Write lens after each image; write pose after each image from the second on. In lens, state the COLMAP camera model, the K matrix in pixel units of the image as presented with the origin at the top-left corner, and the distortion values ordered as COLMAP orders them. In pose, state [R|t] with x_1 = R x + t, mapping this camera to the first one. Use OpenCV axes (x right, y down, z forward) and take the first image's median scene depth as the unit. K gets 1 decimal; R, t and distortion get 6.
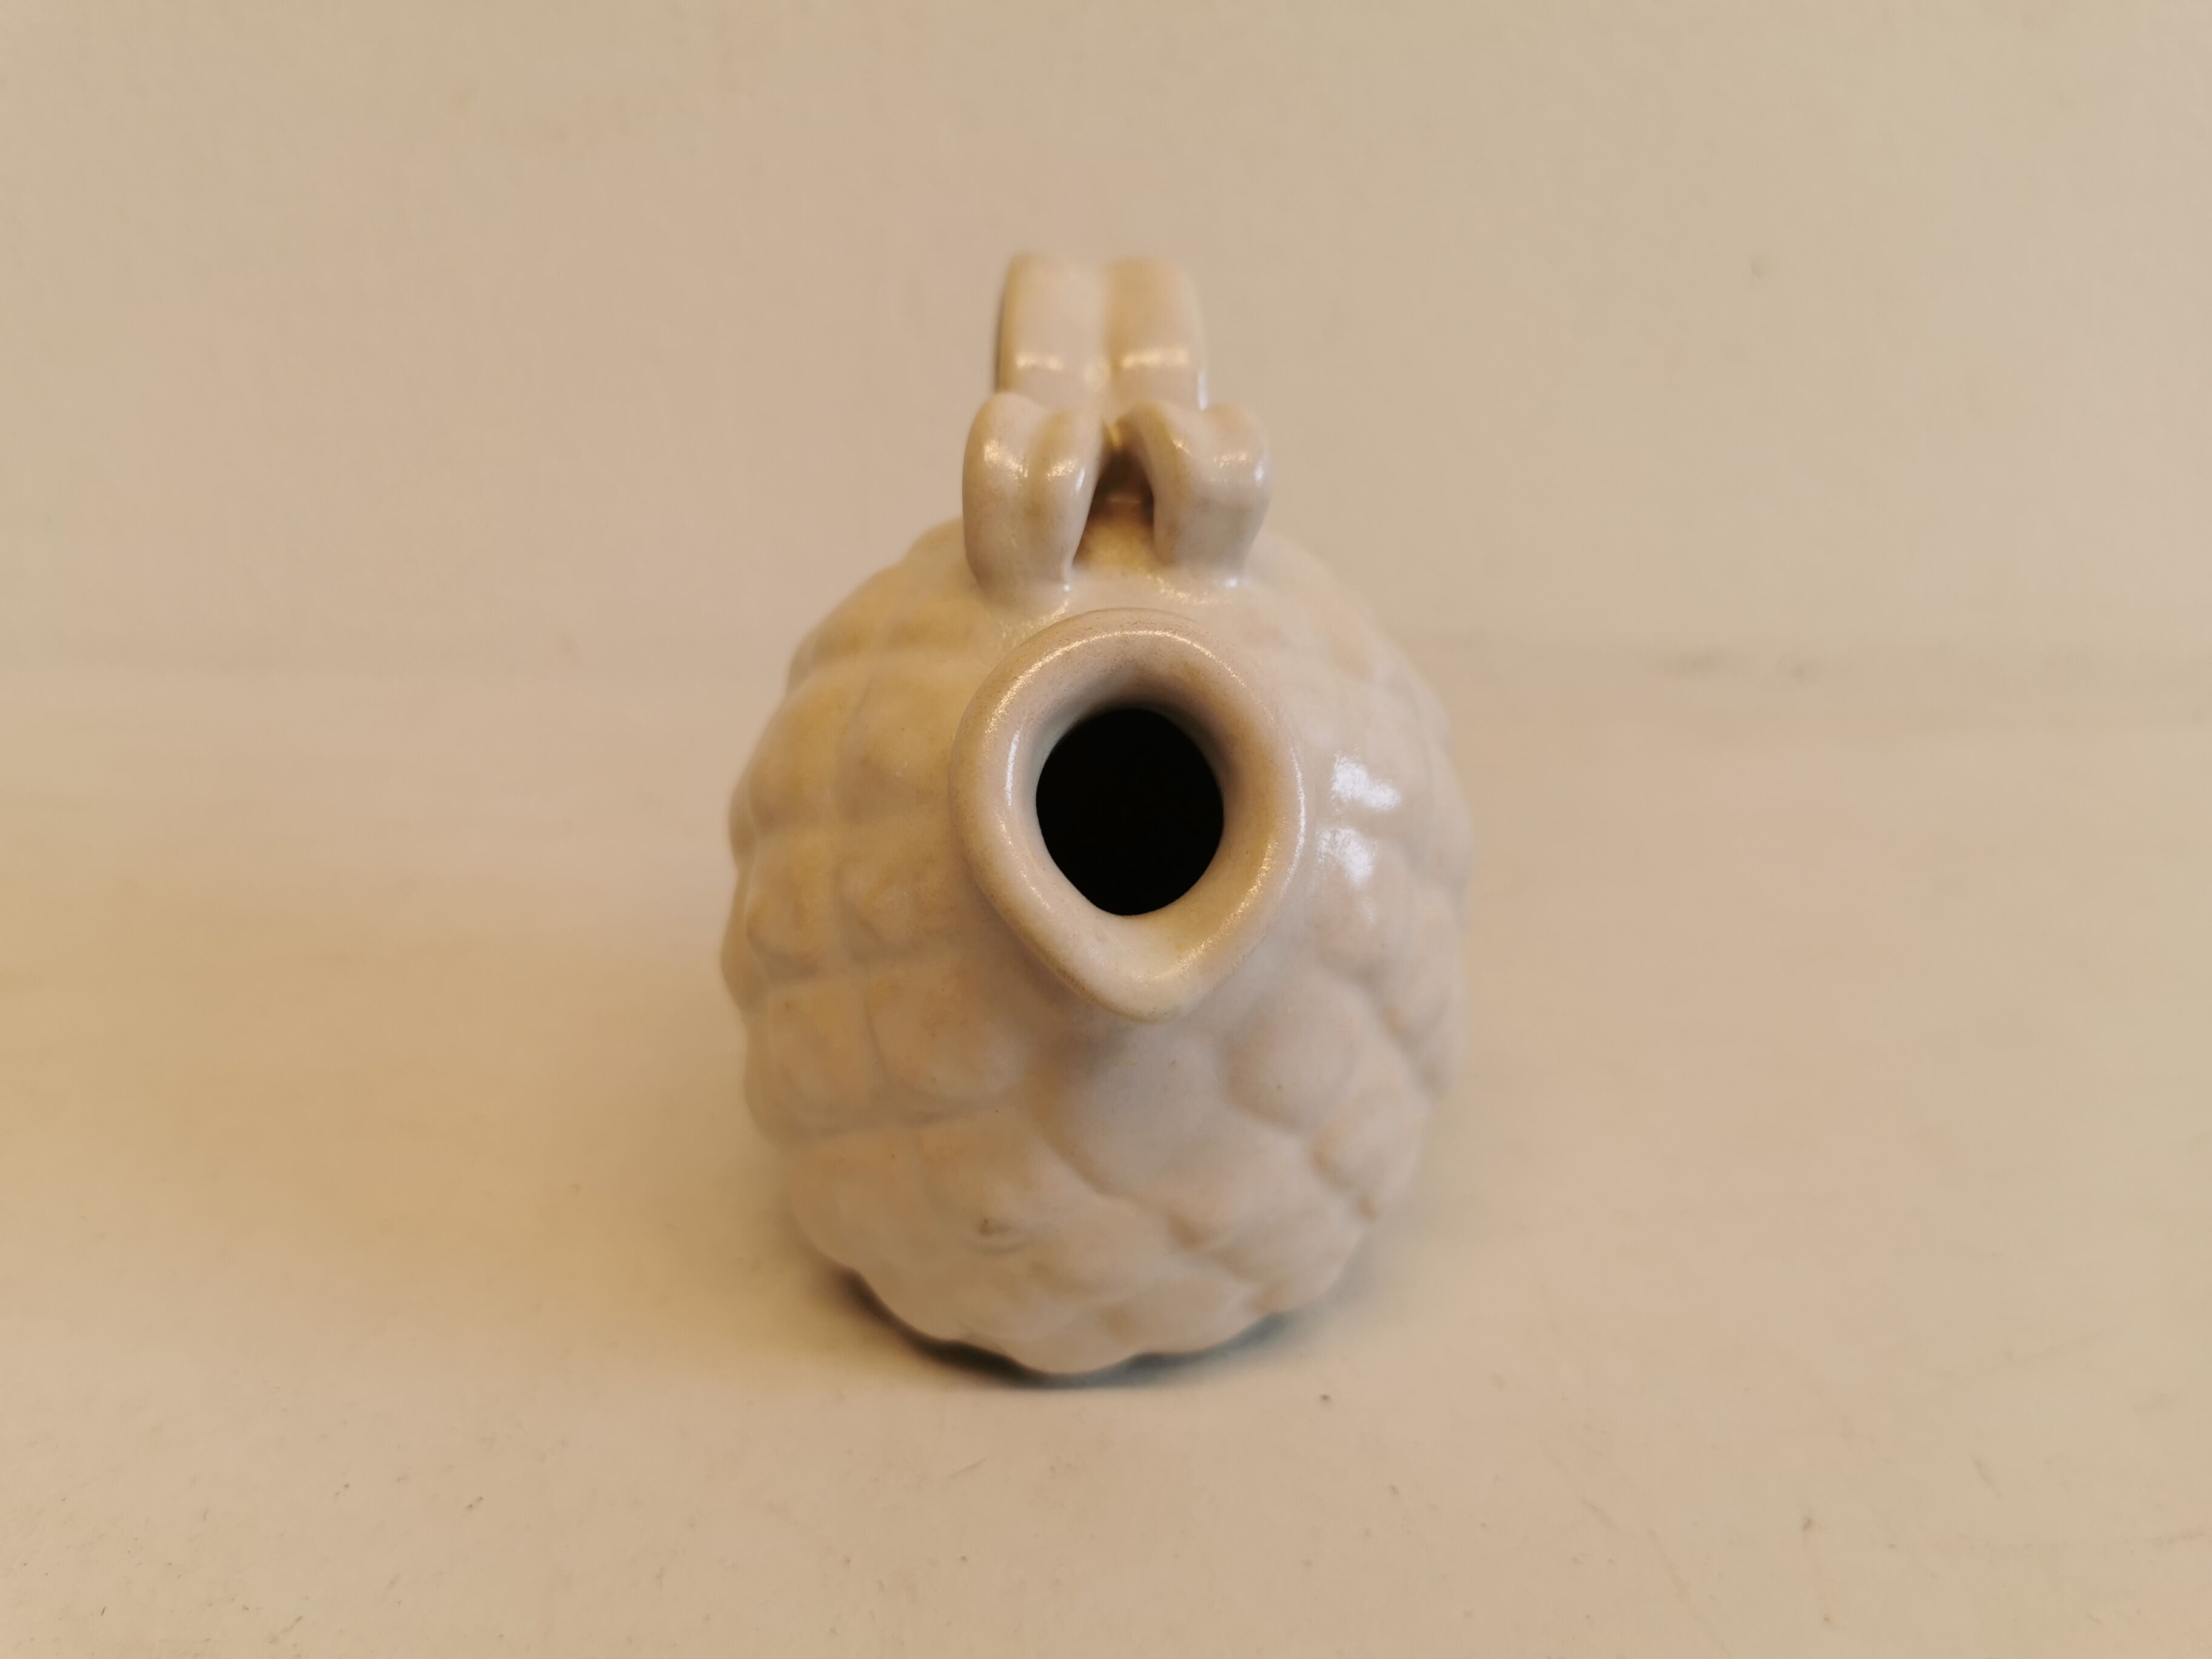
lens RADIAL K [[1738.6, 0, 1106.0], [0, 1738.6, 829.5], [0, 0, 1]] dist [0.005867, -0.070023]
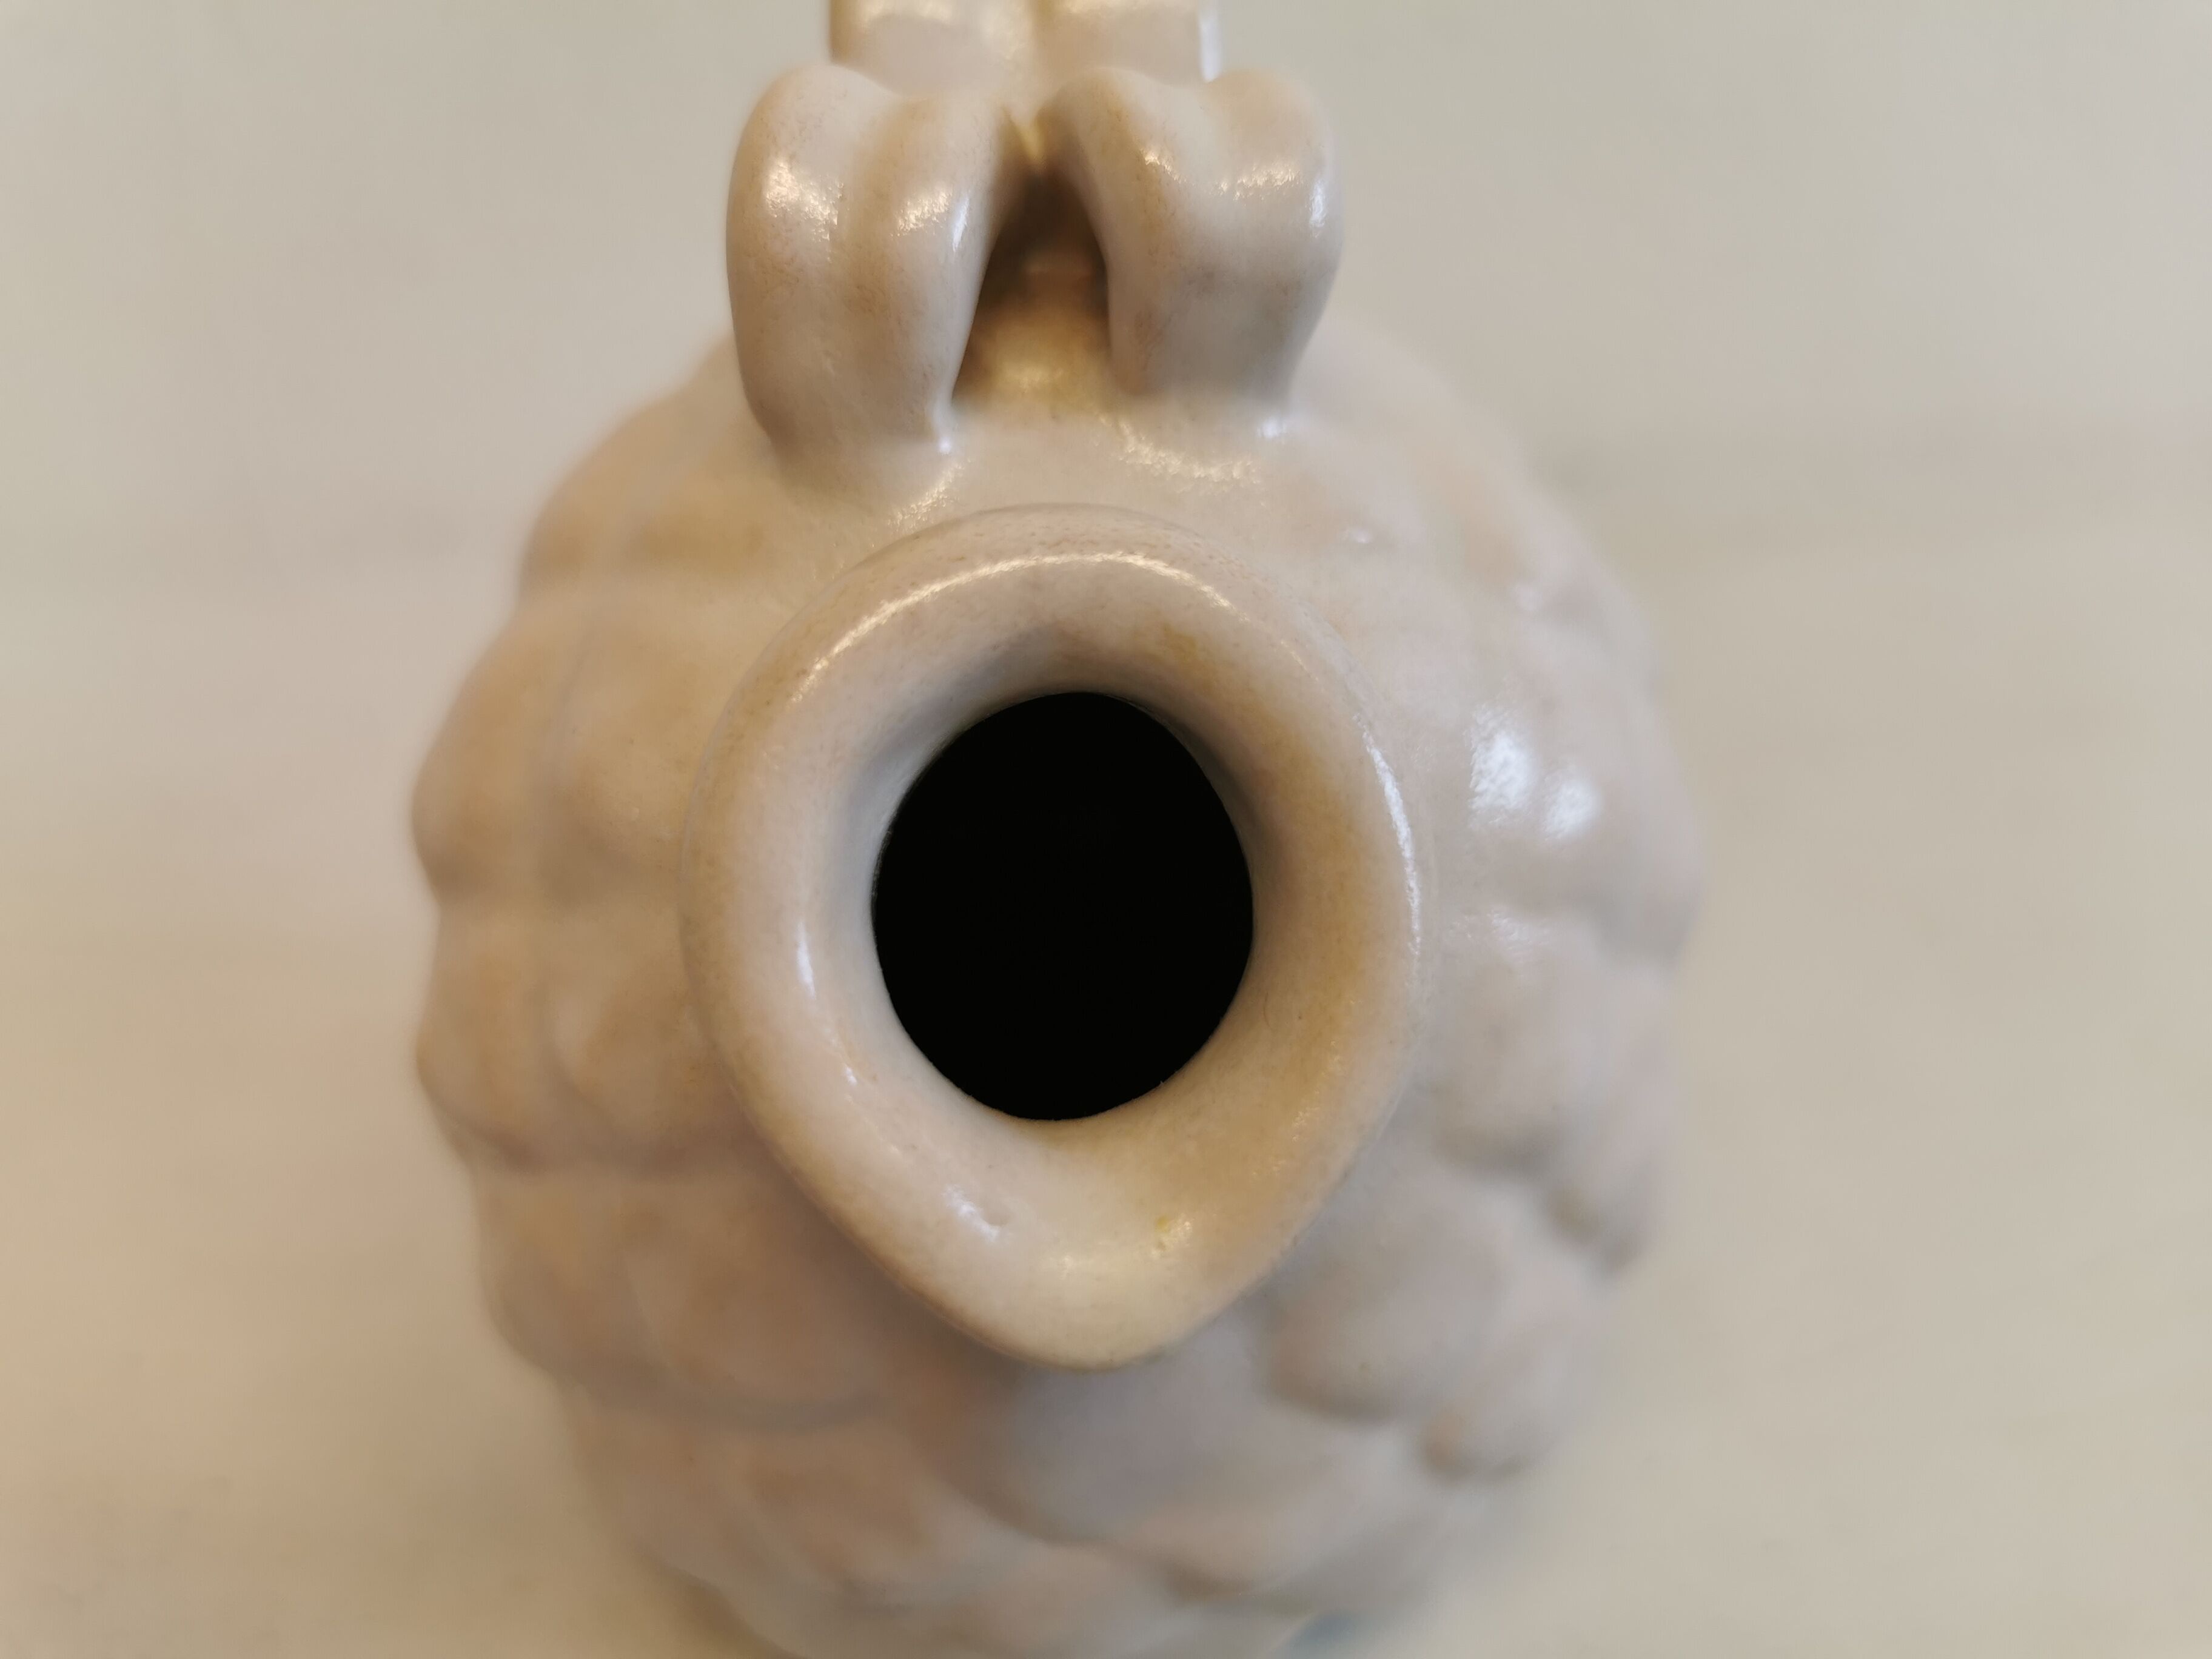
lens RADIAL K [[1845.6, 0, 1106.0], [0, 1845.6, 829.5], [0, 0, 1]] dist [-0.216011, 0.597647]
pose [[0.999175, -0.020255, -0.035194, 0.042810], [0.024780, 0.990765, 0.133309, -0.100178], [0.032168, -0.134071, 0.990449, 0.462551]]
